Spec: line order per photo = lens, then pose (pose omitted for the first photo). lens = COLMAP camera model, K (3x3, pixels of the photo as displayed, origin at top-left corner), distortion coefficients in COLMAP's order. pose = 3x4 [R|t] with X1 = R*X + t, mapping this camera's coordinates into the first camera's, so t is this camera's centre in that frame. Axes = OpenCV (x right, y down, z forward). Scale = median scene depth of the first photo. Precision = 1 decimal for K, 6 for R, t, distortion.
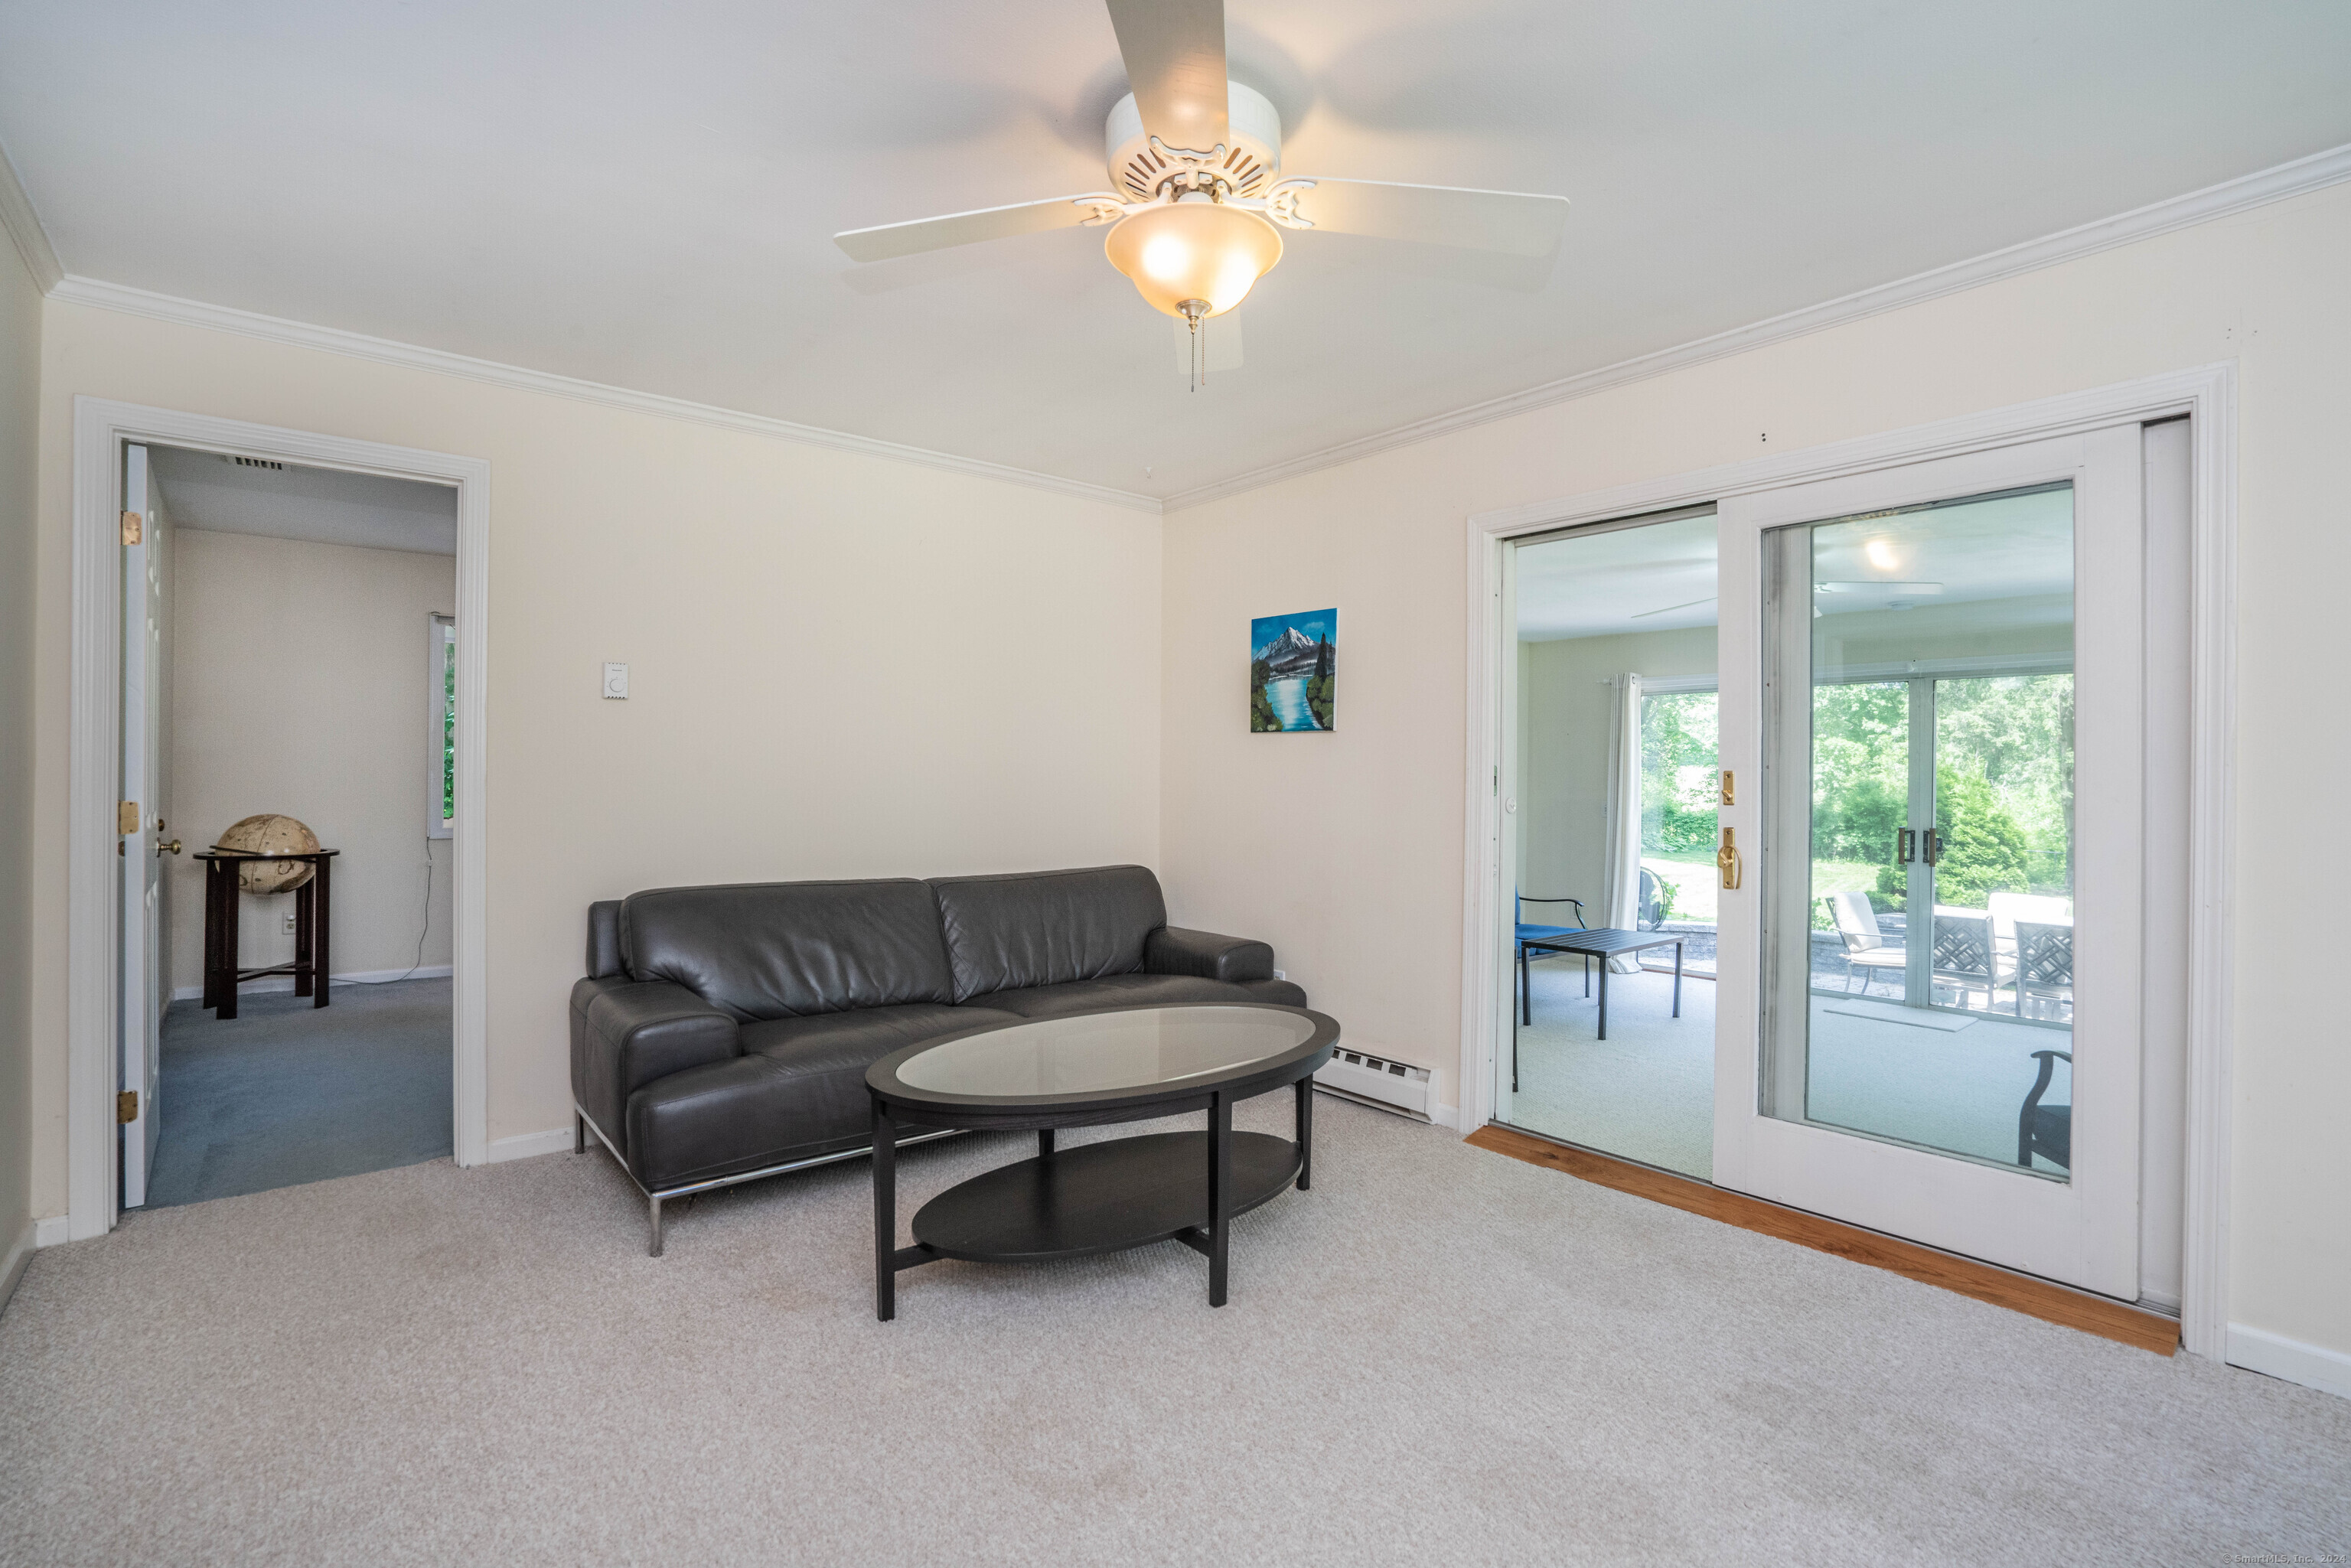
lens RADIAL K [[1087.7, 0, 1172.4], [0, 1087.7, 772.7], [0, 0, 1]] dist [-0.025218, -0.000135]
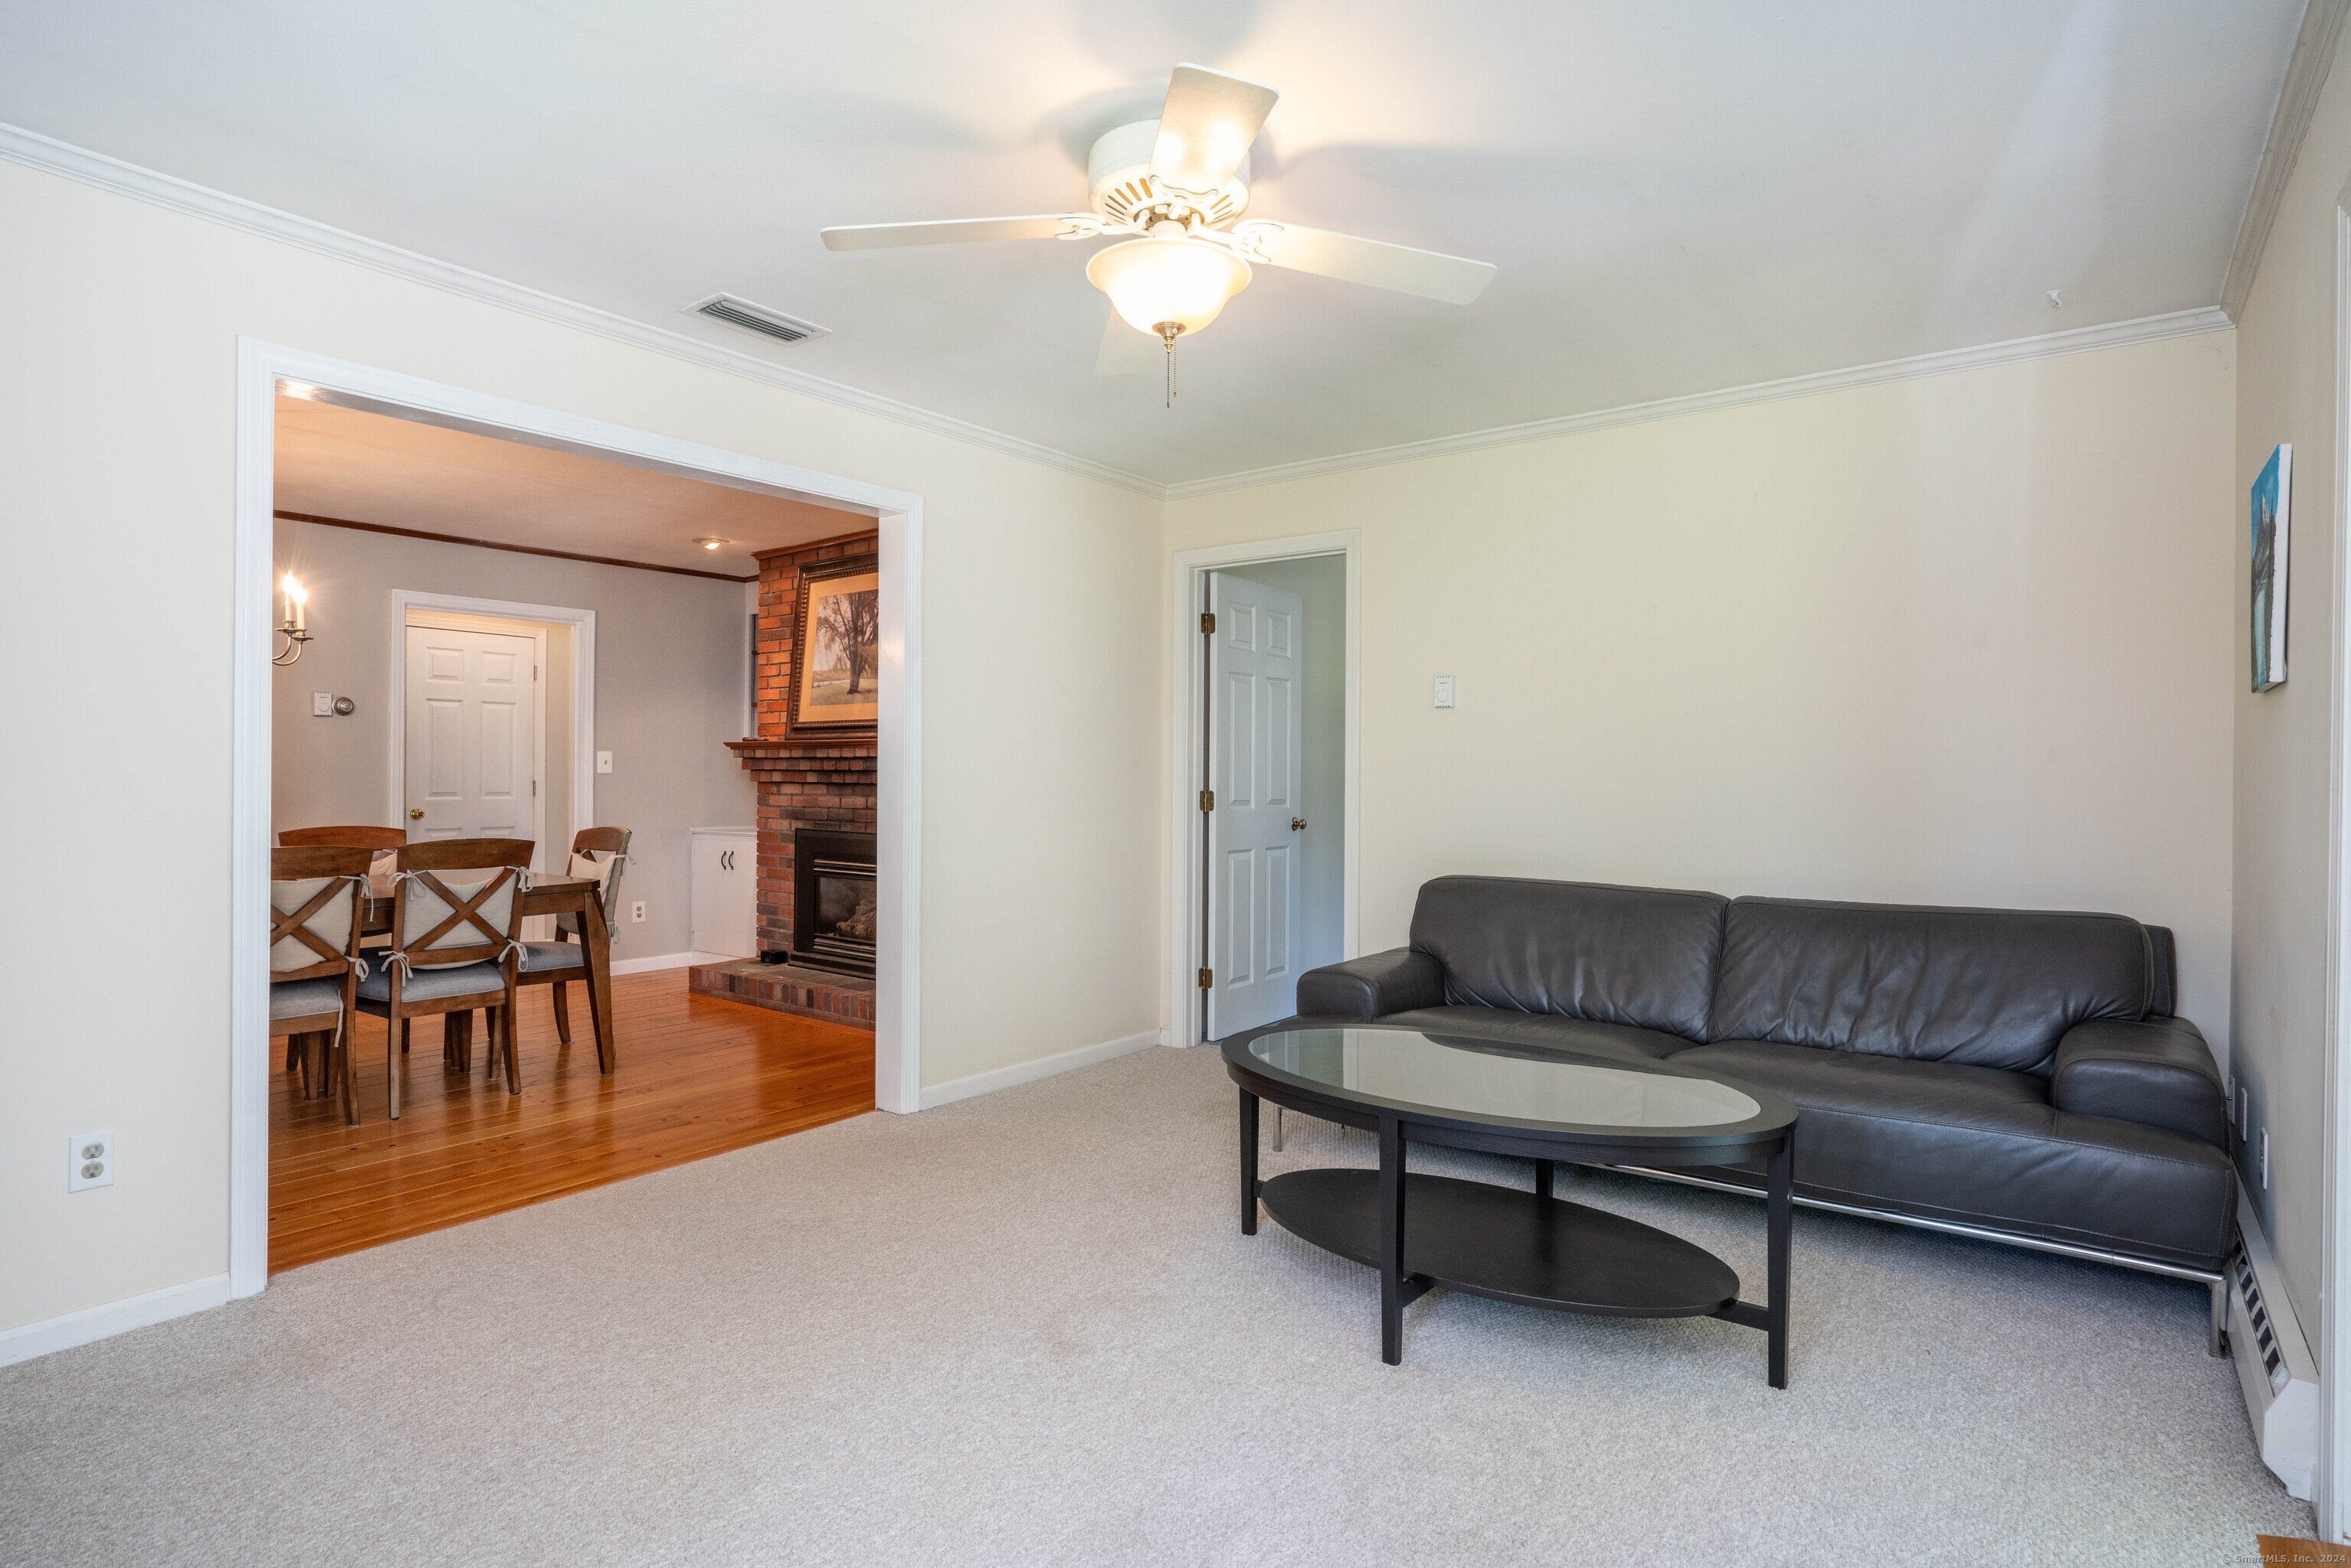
lens RADIAL K [[1234.4, 0, 1175.5], [0, 1234.4, 784.0], [0, 0, 1]] dist [-0.019531, -0.000239]
pose [[0.218641, -0.003982, -0.975797, 0.647448], [-0.003367, 0.999983, -0.004835, 0.018570], [0.975800, 0.004343, 0.218623, 0.405057]]
